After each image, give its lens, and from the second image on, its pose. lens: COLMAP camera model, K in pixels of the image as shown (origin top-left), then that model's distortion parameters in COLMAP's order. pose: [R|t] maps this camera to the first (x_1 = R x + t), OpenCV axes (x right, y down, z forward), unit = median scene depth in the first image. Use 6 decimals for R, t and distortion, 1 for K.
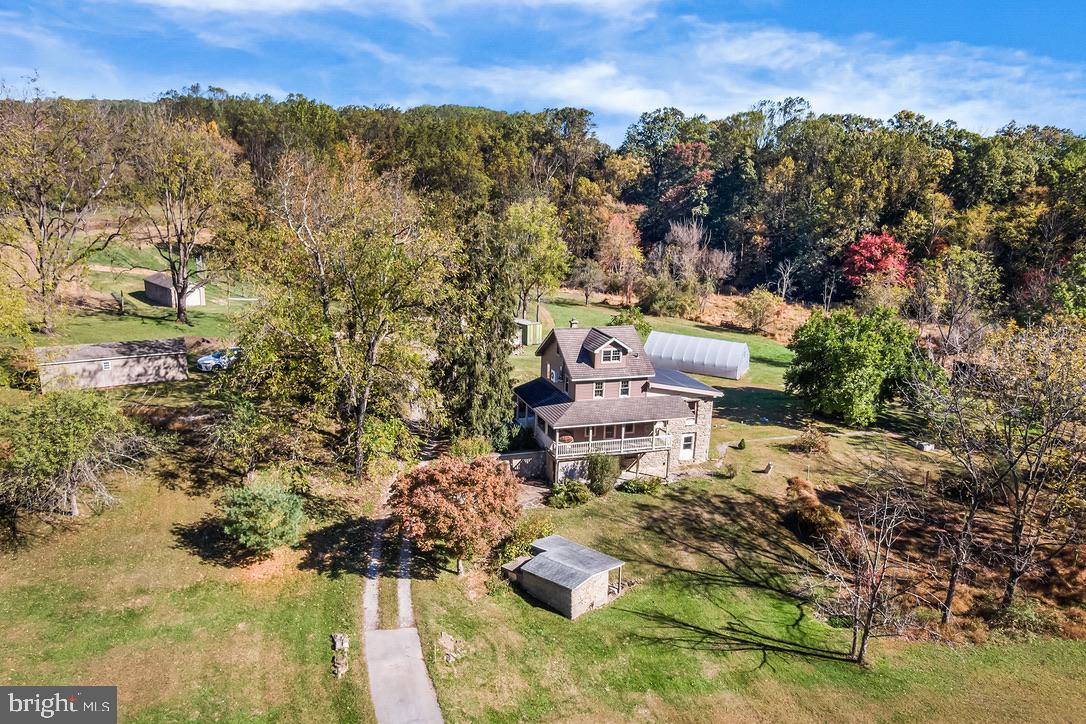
lens RADIAL K [[772.5, 0, 543.0], [0, 772.5, 362.0], [0, 0, 1]] dist [0.038979, -0.058488]
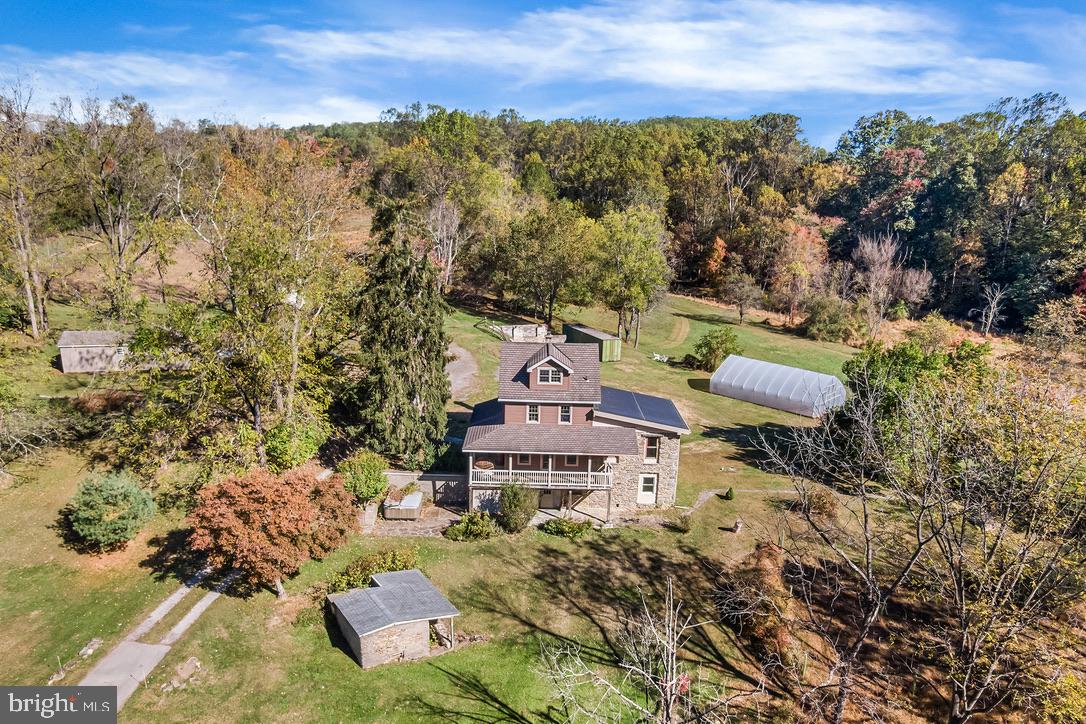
lens RADIAL K [[772.5, 0, 543.0], [0, 772.5, 362.0], [0, 0, 1]] dist [0.038979, -0.058488]
pose [[0.951313, 0.068770, -0.300457, 0.106844], [-0.073701, 0.997267, -0.005096, -0.005966], [0.299285, 0.026992, 0.953782, 0.046884]]
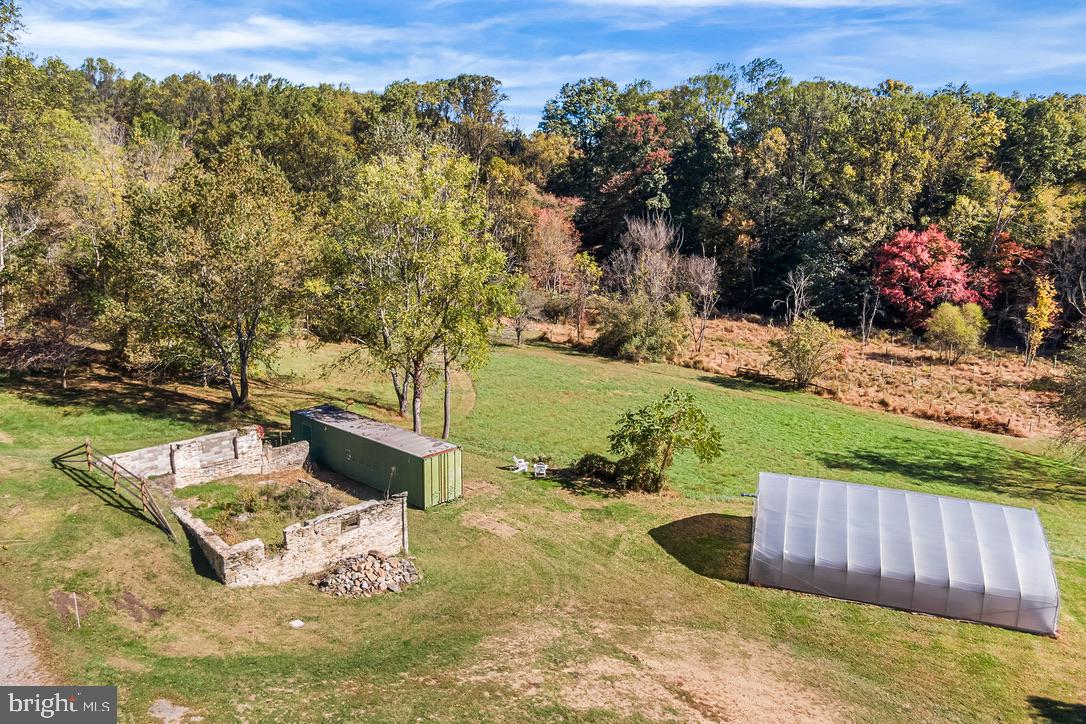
lens RADIAL K [[795.5, 0, 557.1], [0, 795.5, 360.5], [0, 0, 1]] dist [0.006110, -0.000533]
pose [[0.989307, -0.039154, 0.140491, -0.004102], [0.041549, 0.999036, -0.014154, -0.048322], [-0.139802, 0.019840, 0.989981, 0.328395]]
